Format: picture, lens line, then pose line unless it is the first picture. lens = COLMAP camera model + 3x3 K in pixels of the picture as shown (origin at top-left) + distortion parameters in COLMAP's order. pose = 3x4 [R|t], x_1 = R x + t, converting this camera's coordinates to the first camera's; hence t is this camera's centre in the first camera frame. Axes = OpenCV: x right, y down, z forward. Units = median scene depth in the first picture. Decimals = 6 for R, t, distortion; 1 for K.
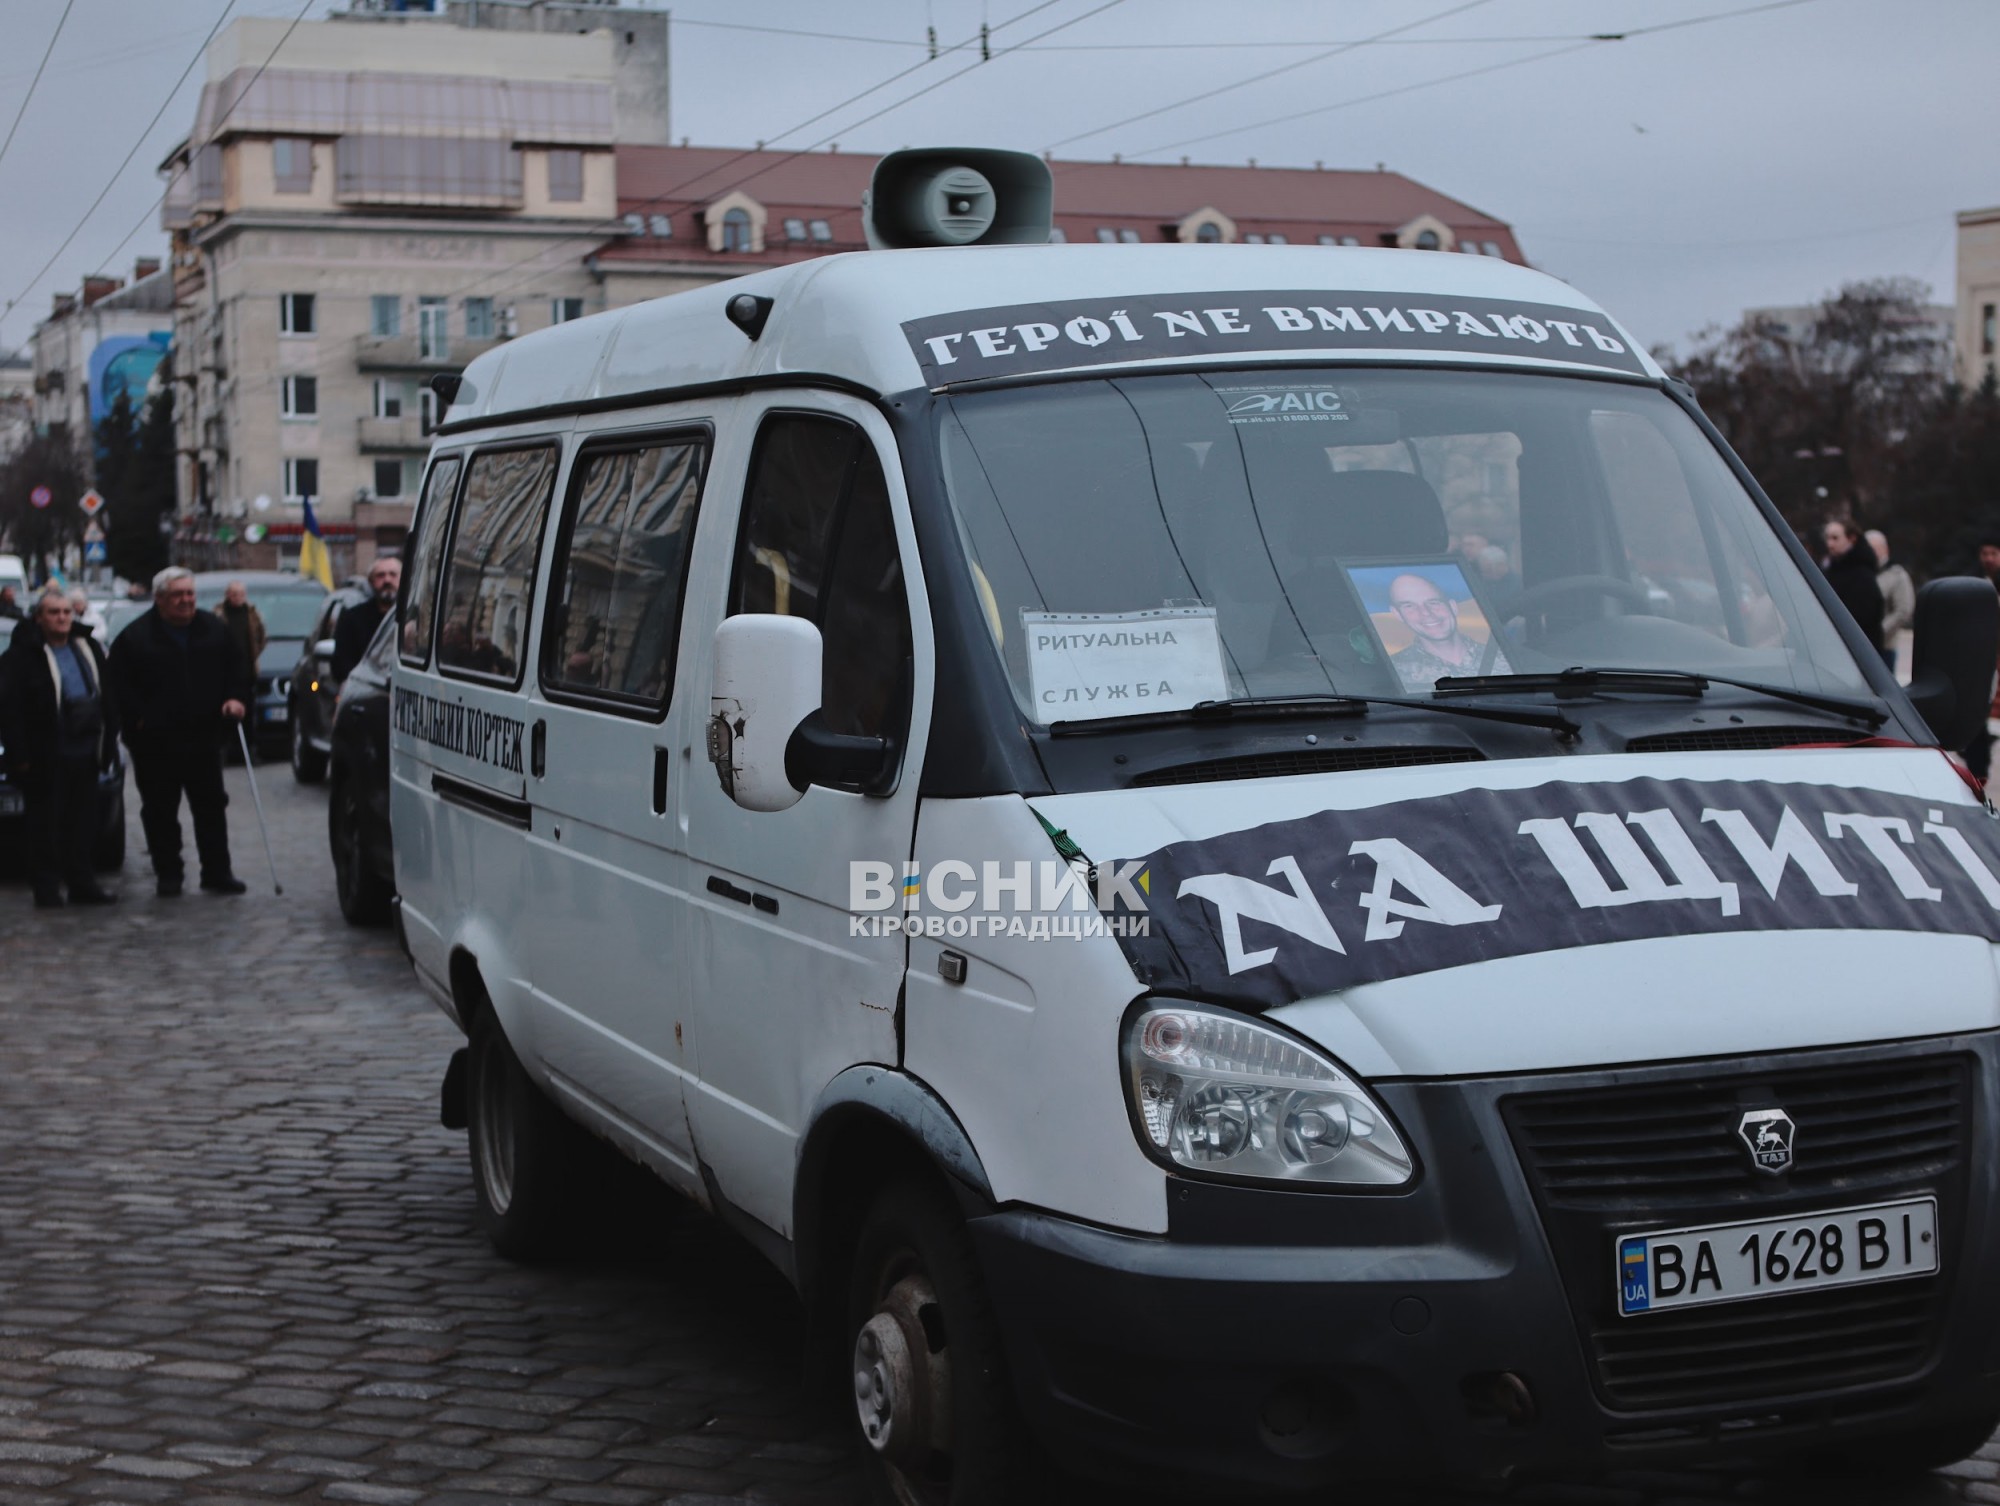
lens RADIAL K [[3365.8, 0, 1000.0], [0, 3365.8, 753.0], [0, 0, 1]] dist [0.000087, 0.508125]
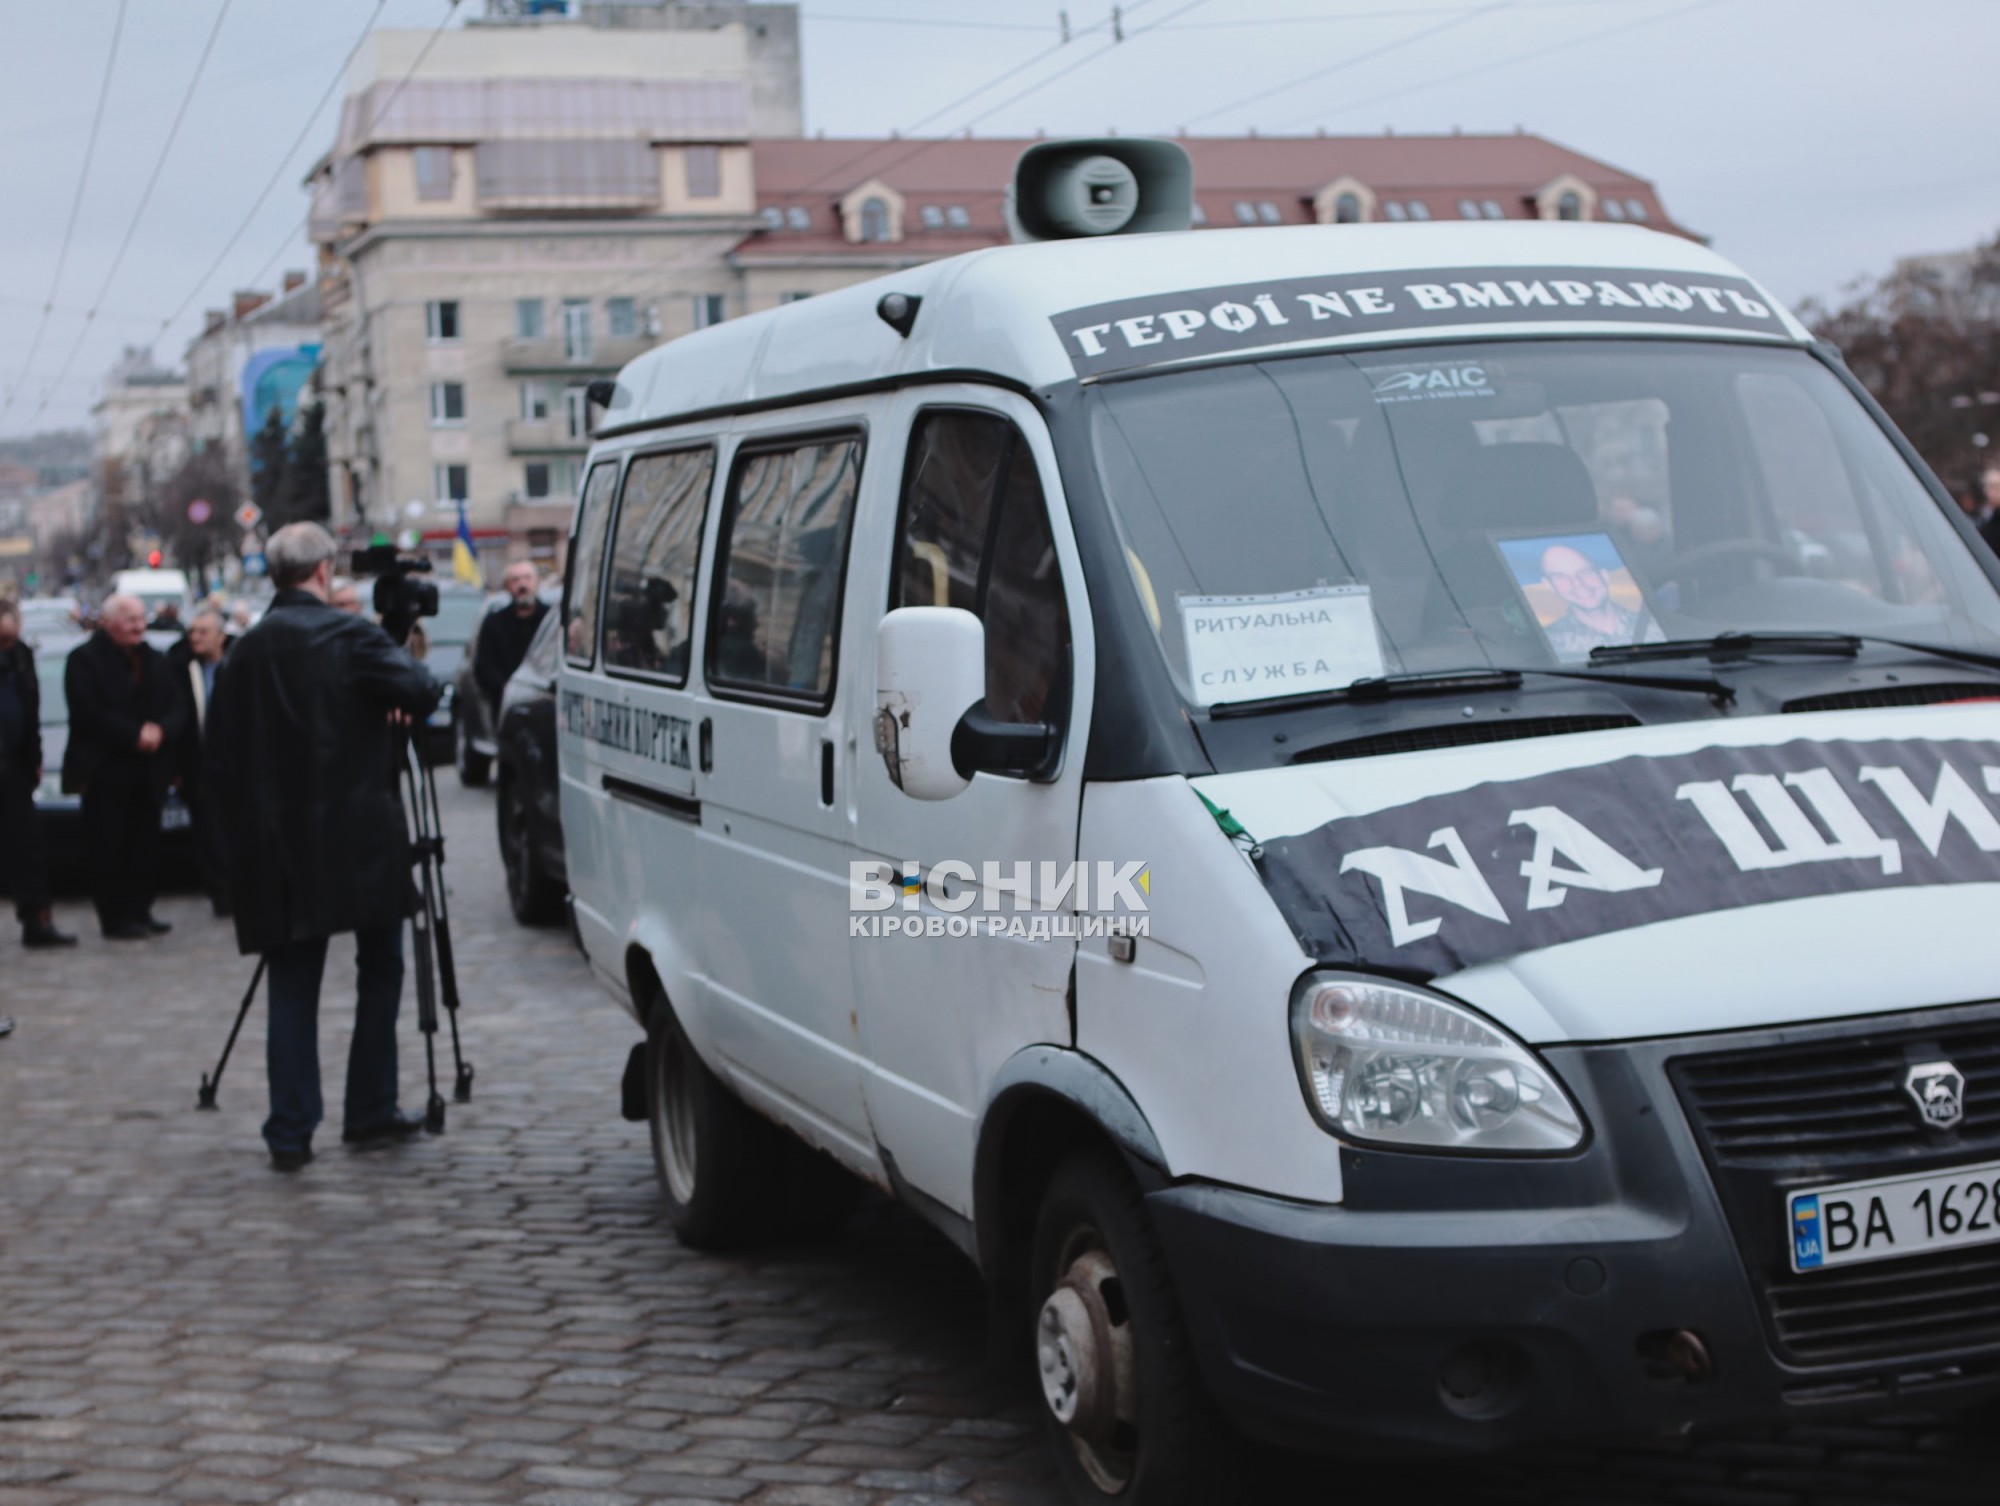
lens RADIAL K [[3388.2, 0, 1009.5], [0, 3388.2, 747.7], [0, 0, 1]] dist [-0.000962, 0.532723]
pose [[0.998552, -0.033107, -0.042399, -0.000609], [0.033275, 0.999441, 0.003264, -0.000315], [0.042267, -0.004670, 0.999095, -0.006436]]
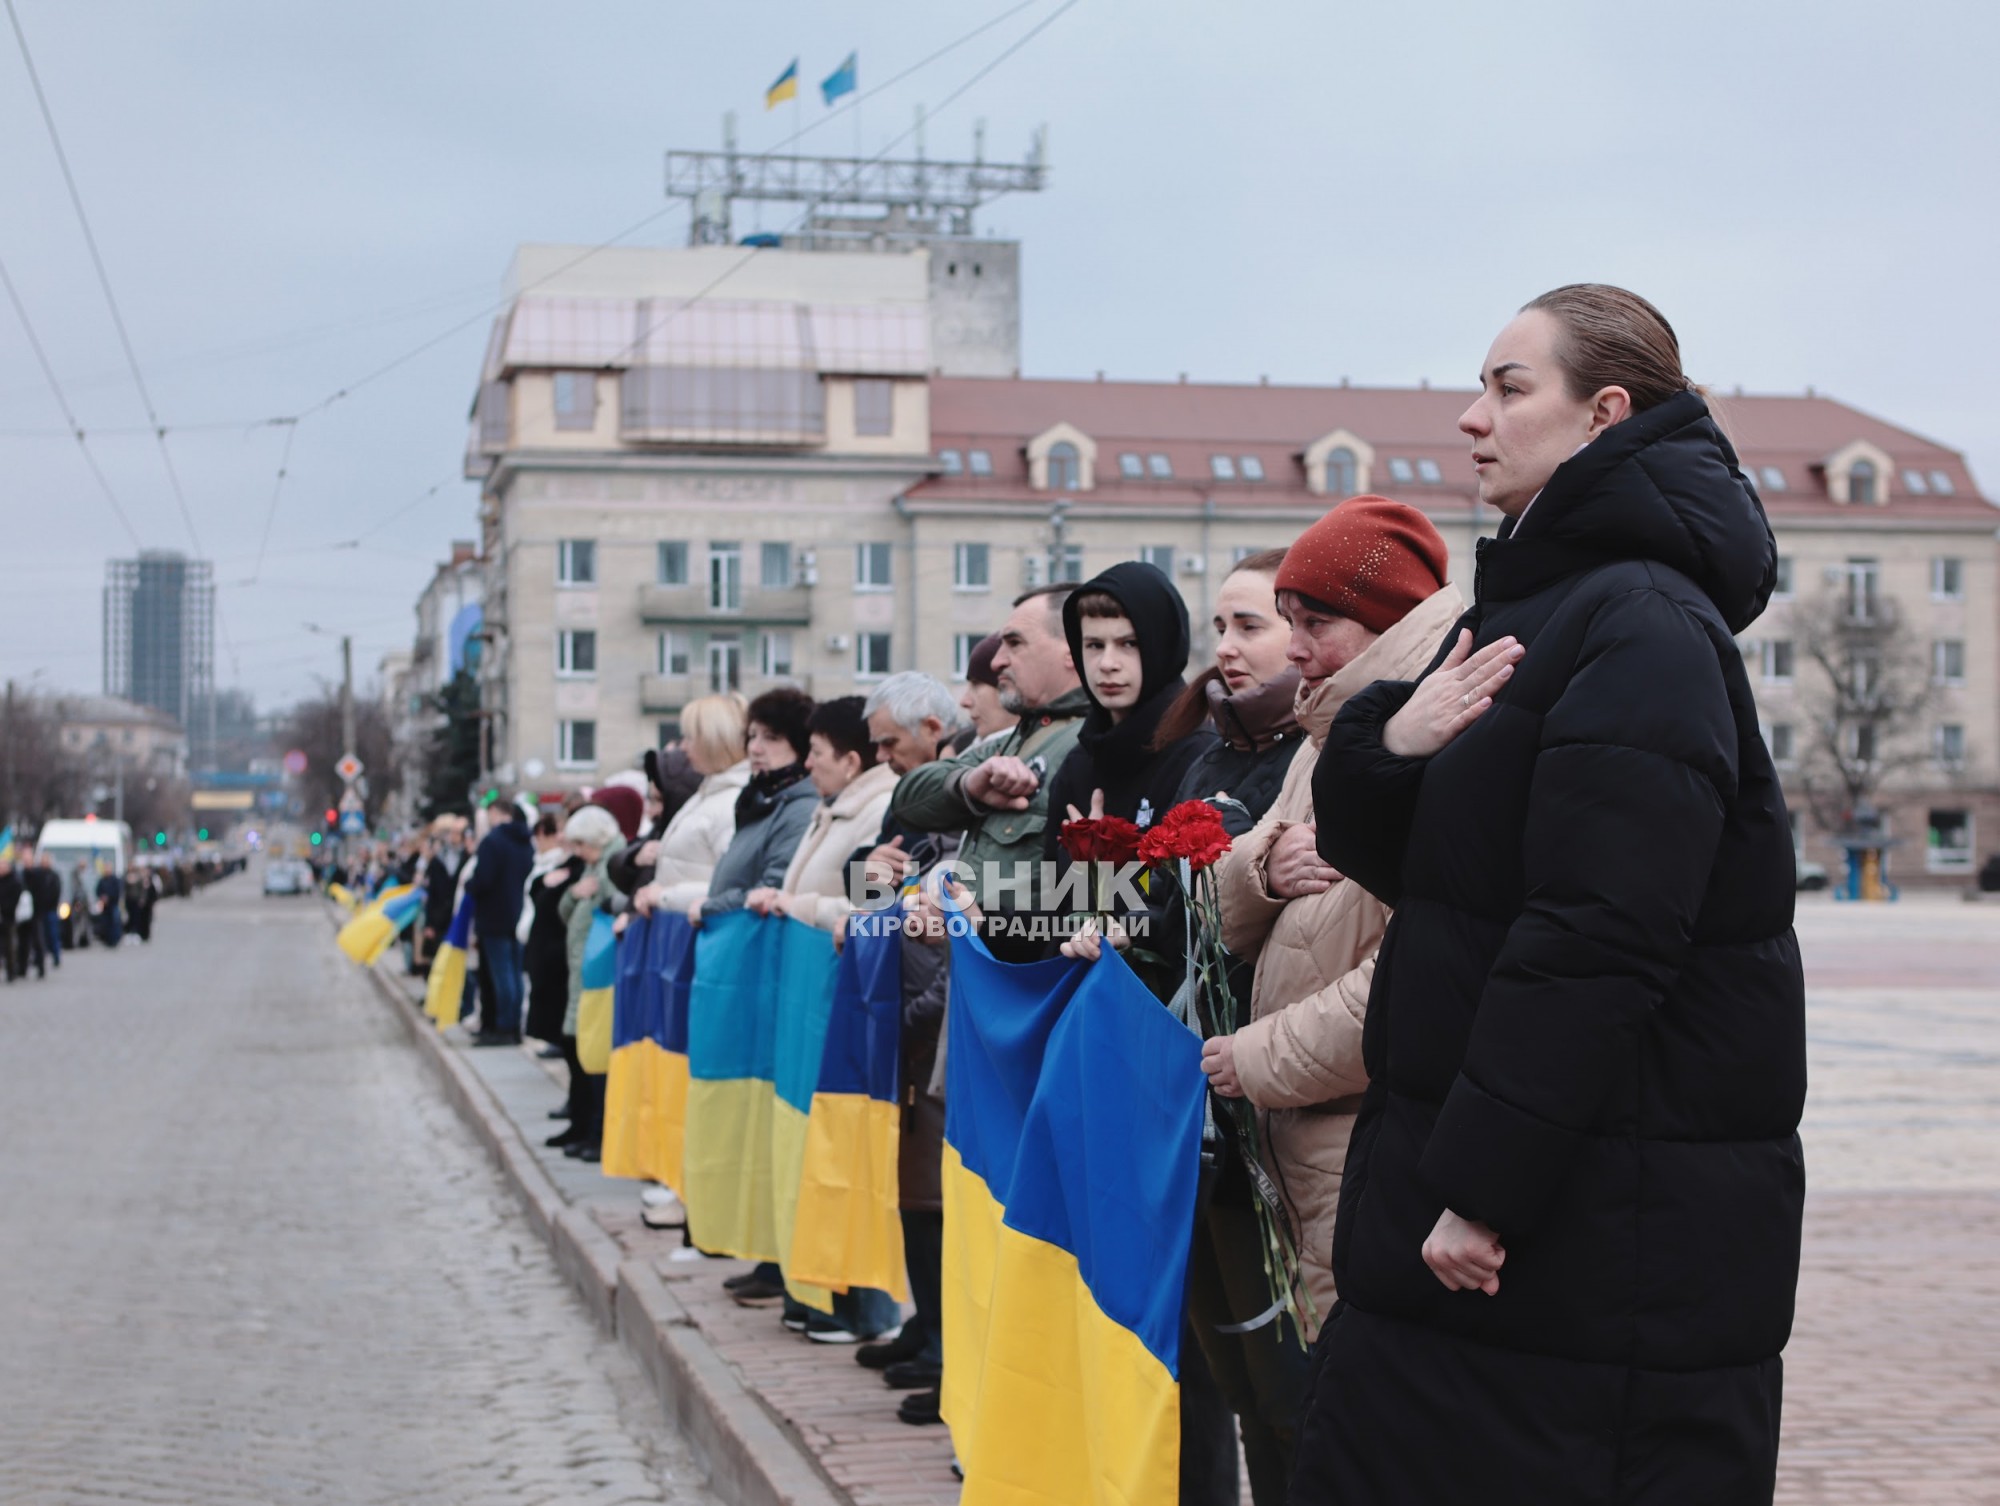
lens RADIAL K [[3365.8, 0, 1000.0], [0, 3365.8, 753.0], [0, 0, 1]] dist [0.000087, 0.508125]
pose [[0.989227, -0.000500, -0.146386, 0.039382], [-0.011706, 0.996522, -0.082508, -0.005323], [0.145918, 0.083333, 0.985781, 0.129929]]
